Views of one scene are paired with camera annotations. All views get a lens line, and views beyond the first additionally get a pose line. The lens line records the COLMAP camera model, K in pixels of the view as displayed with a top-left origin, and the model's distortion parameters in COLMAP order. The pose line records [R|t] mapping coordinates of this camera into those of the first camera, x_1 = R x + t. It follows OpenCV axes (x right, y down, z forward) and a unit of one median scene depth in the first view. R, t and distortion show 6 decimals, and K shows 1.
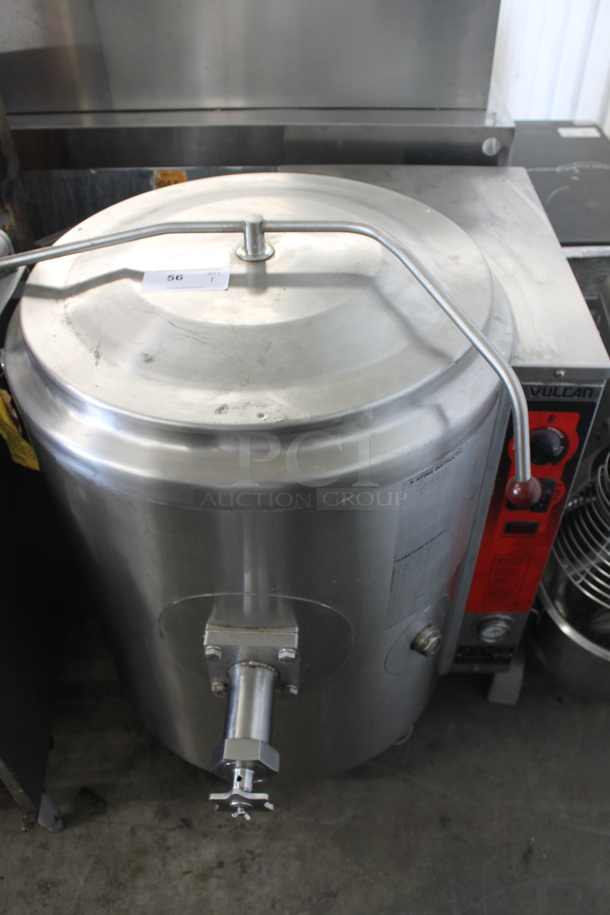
lens RADIAL K [[771.6, 0, 312.2], [0, 771.6, 454.4], [0, 0, 1]] dist [-0.149208, 0.099186]
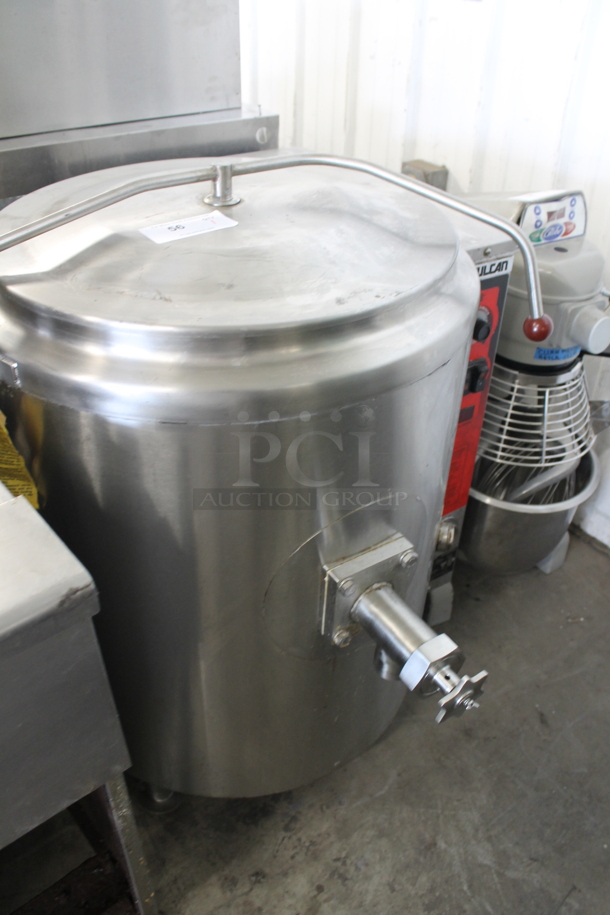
lens RADIAL K [[771.6, 0, 310.4], [0, 771.6, 457.0], [0, 0, 1]] dist [-0.149208, 0.099186]
pose [[0.811696, -0.314548, 0.492147, -0.417106], [0.374171, 0.927033, -0.024619, 0.083101], [-0.448493, 0.204130, 0.870164, 0.111734]]
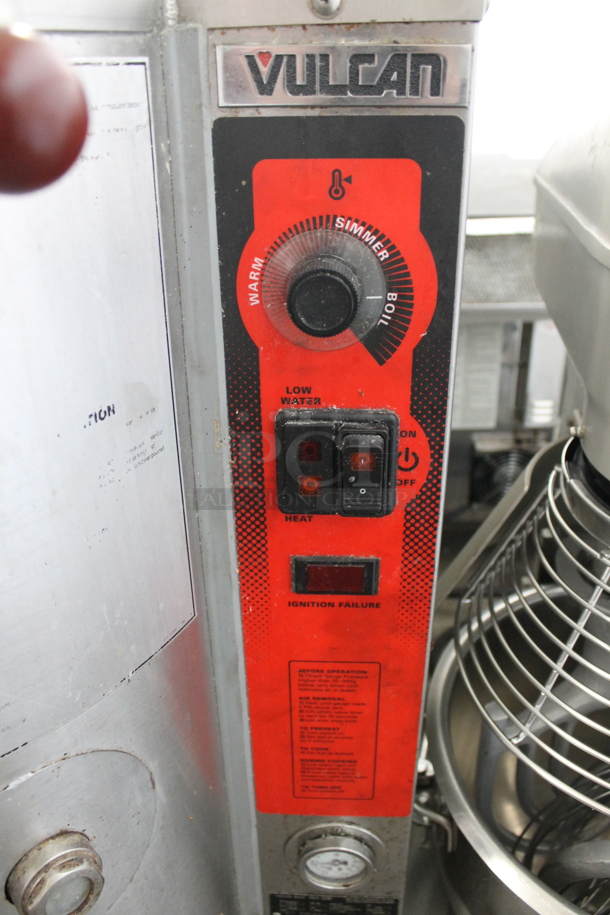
lens RADIAL K [[771.6, 0, 307.3], [0, 771.6, 458.5], [0, 0, 1]] dist [-0.149208, 0.099186]
pose [[0.999197, 0.009343, -0.038953, 0.237460], [-0.019111, 0.965803, -0.258570, 0.120104], [0.035205, 0.259107, 0.965207, 0.530588]]
